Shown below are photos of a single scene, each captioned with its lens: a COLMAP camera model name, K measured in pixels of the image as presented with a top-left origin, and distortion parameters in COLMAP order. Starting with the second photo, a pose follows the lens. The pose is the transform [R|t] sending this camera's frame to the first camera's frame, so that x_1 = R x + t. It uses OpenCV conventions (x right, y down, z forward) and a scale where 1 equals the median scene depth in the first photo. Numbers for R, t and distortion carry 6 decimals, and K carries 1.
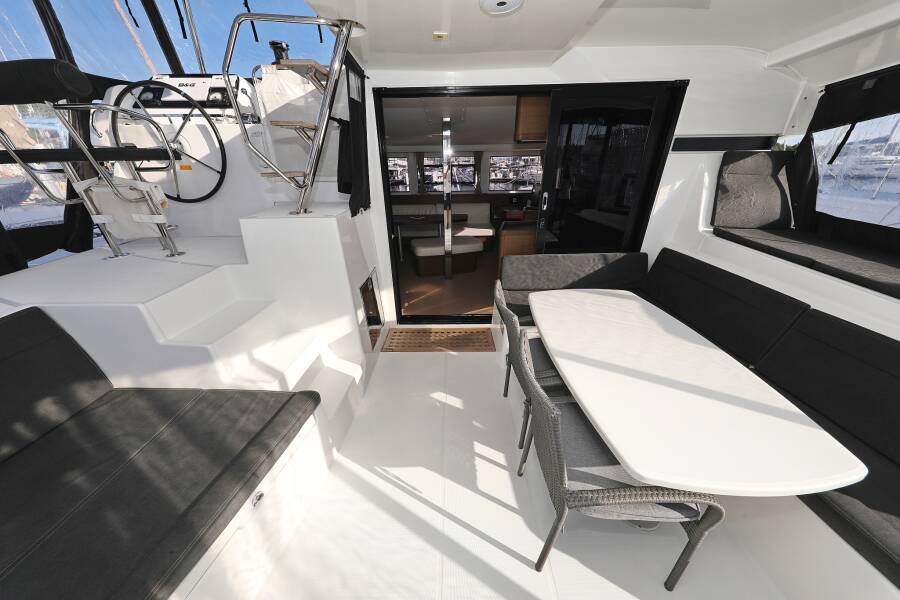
lens RADIAL K [[286.3, 0, 451.4], [0, 286.3, 299.1], [0, 0, 1]] dist [-0.000150, 0.000113]
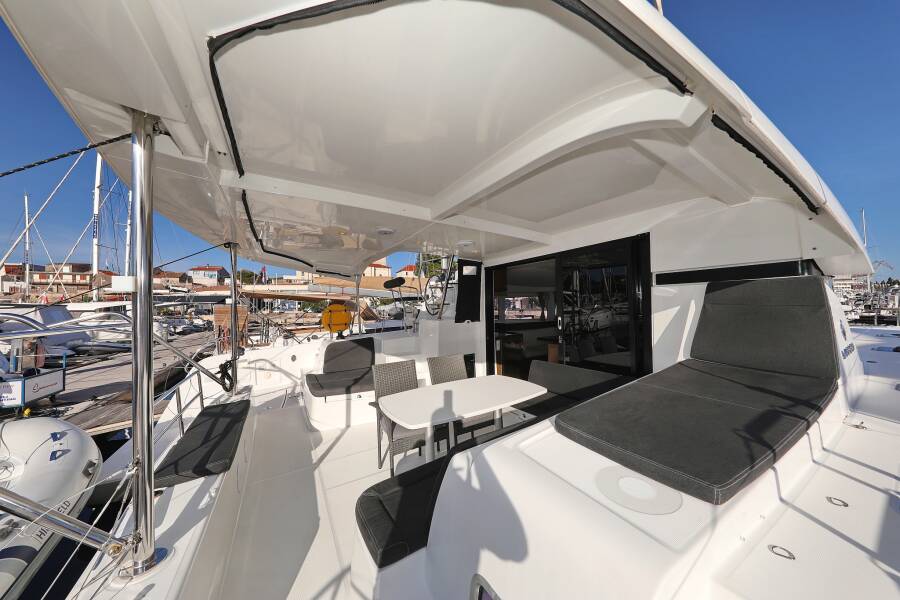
lens RADIAL K [[286.3, 0, 451.4], [0, 286.3, 299.1], [0, 0, 1]] dist [-0.000150, 0.000113]
pose [[0.504028, -0.022298, -0.863399, 1.358556], [-0.342128, 0.912736, -0.223297, 0.062745], [0.793035, 0.407941, 0.452416, -0.121497]]
